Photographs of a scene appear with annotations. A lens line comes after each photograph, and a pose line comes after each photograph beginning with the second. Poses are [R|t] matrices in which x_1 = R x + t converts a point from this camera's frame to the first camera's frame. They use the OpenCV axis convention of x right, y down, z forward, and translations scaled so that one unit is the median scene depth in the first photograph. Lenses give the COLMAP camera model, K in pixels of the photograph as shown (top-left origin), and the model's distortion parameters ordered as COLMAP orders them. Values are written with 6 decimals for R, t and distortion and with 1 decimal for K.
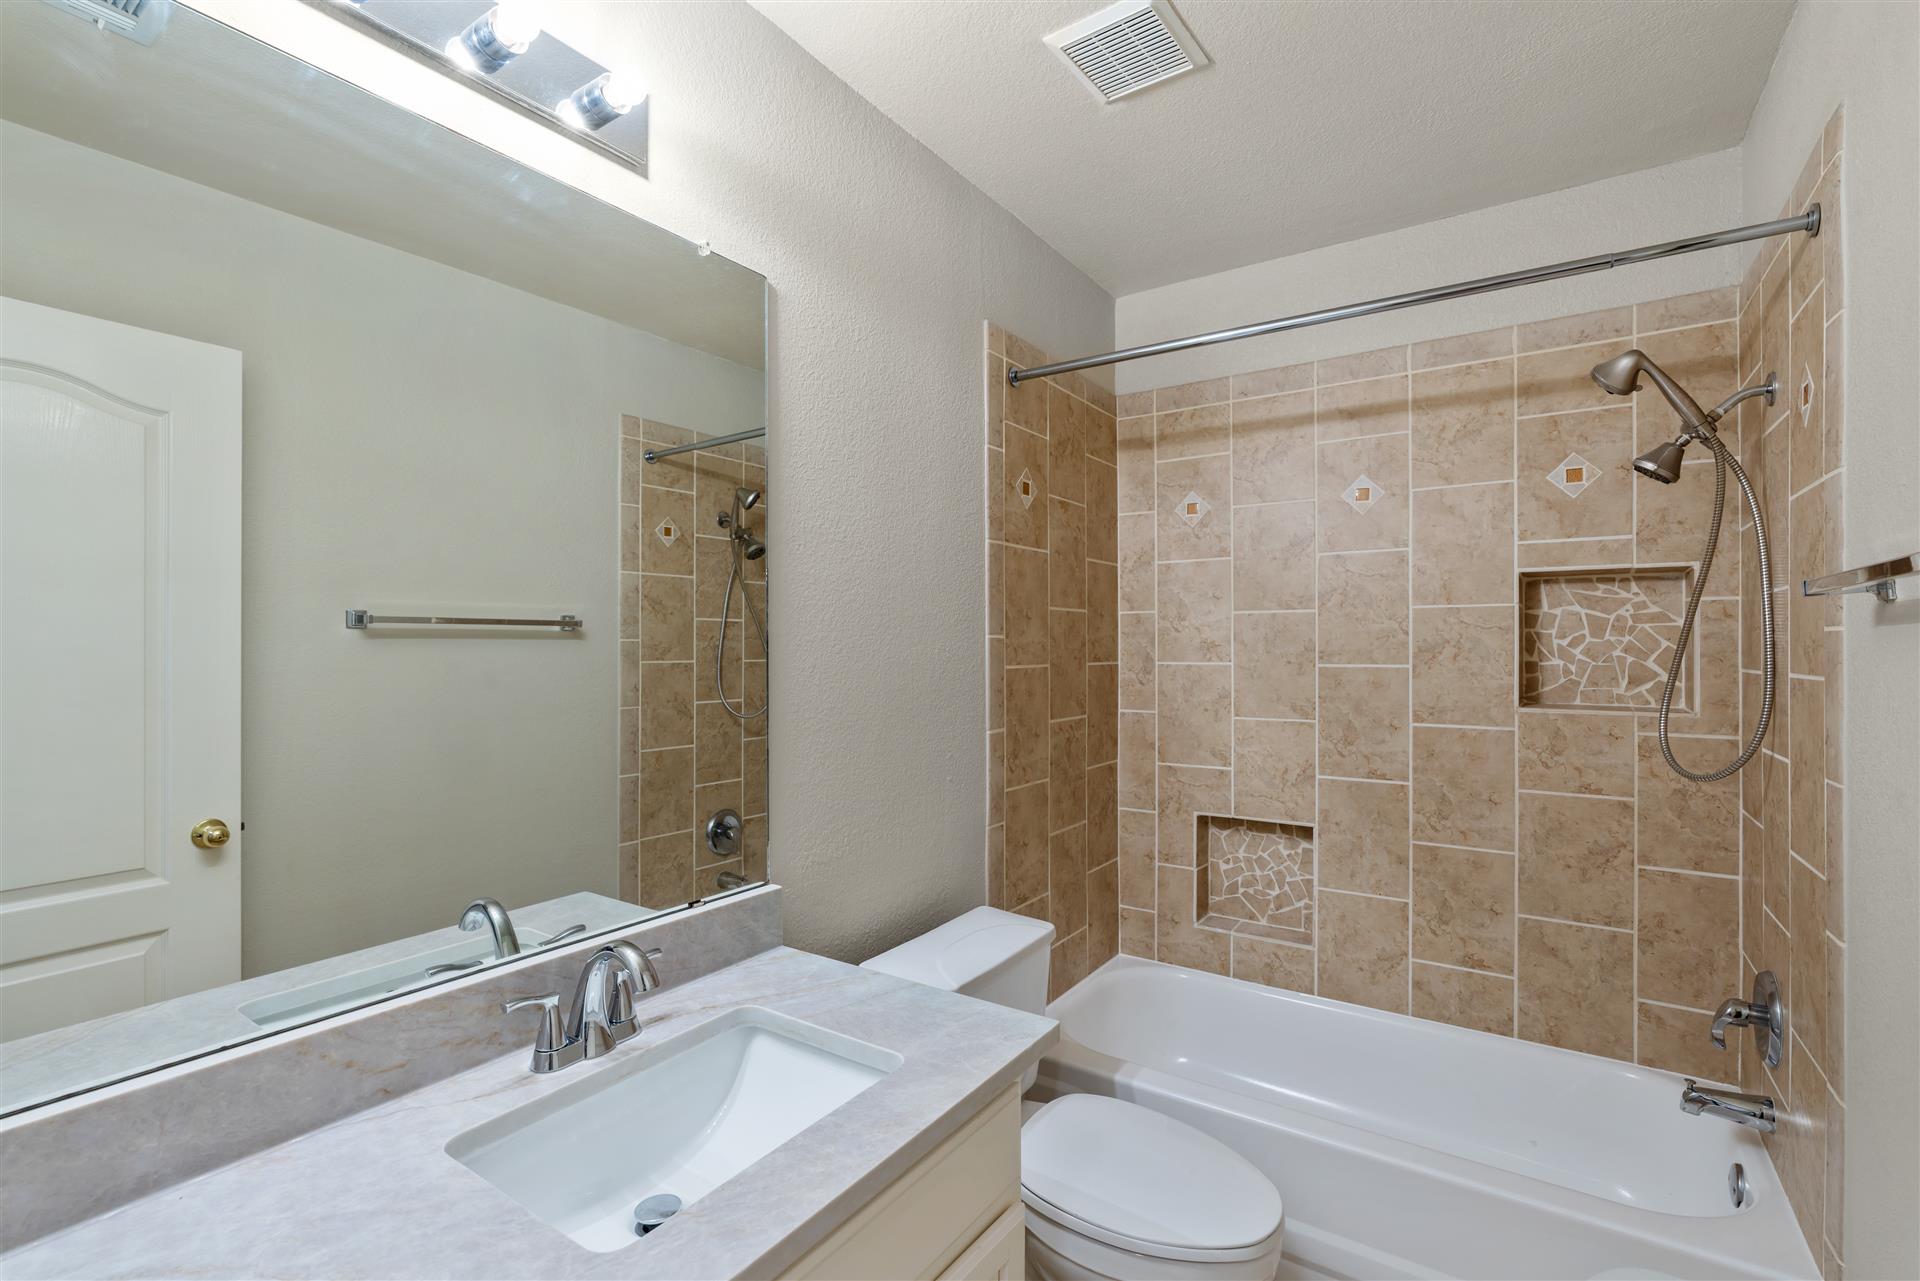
lens RADIAL K [[875.5, 0, 960.0], [0, 875.5, 640.5], [0, 0, 1]] dist [-0.000265, 0.000875]
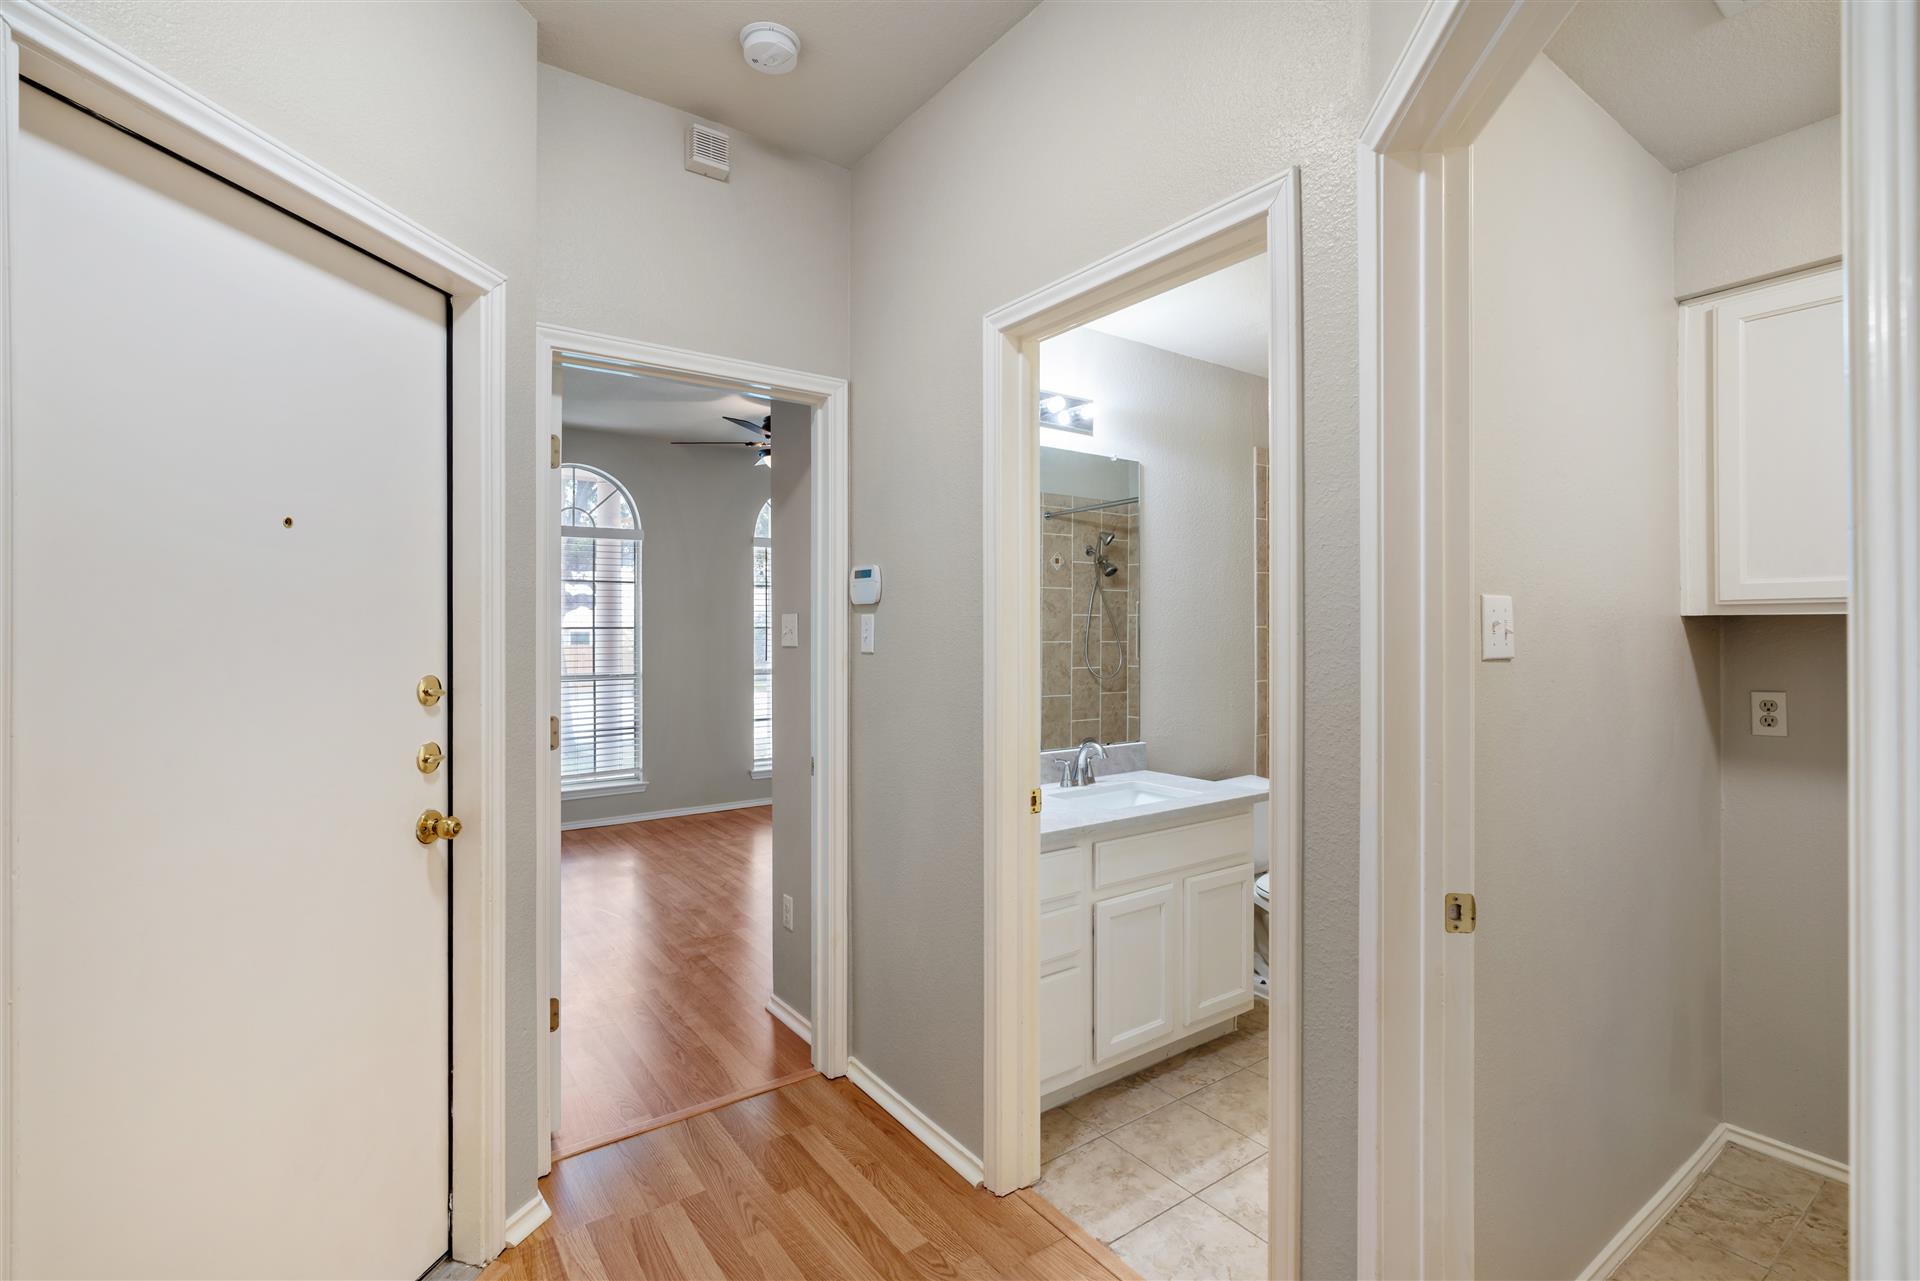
lens RADIAL K [[876.9, 0, 960.3], [0, 876.9, 652.0], [0, 0, 1]] dist [0.000466, 0.000550]
pose [[0.939087, 0.005514, -0.343636, 0.052575], [0.005280, 0.999522, 0.030467, -0.007156], [0.343639, -0.030425, 0.938609, -0.566601]]
